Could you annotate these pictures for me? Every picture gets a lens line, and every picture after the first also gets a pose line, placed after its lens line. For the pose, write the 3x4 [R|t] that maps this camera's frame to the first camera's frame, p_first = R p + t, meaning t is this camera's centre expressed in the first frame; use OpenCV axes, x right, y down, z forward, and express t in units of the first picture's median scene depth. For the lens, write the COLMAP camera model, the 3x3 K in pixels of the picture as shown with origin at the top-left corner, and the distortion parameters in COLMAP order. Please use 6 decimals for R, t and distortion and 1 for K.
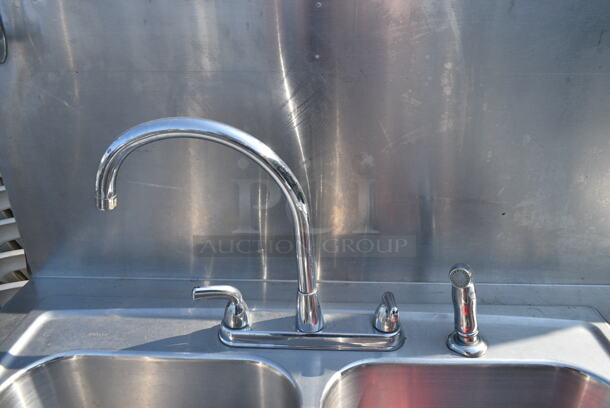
lens RADIAL K [[456.5, 0, 300.7], [0, 456.5, 217.8], [0, 0, 1]] dist [-0.003220, 0.169735]
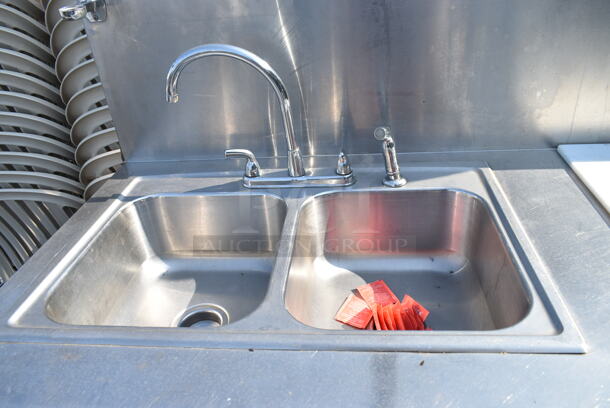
lens RADIAL K [[462.9, 0, 305.0], [0, 462.9, 204.0], [0, 0, 1]] dist [-0.007647, -0.078408]
pose [[0.995551, -0.021769, -0.091672, 0.197003], [0.032662, 0.992350, 0.119059, 0.152297], [0.088379, -0.121524, 0.988646, -0.627901]]
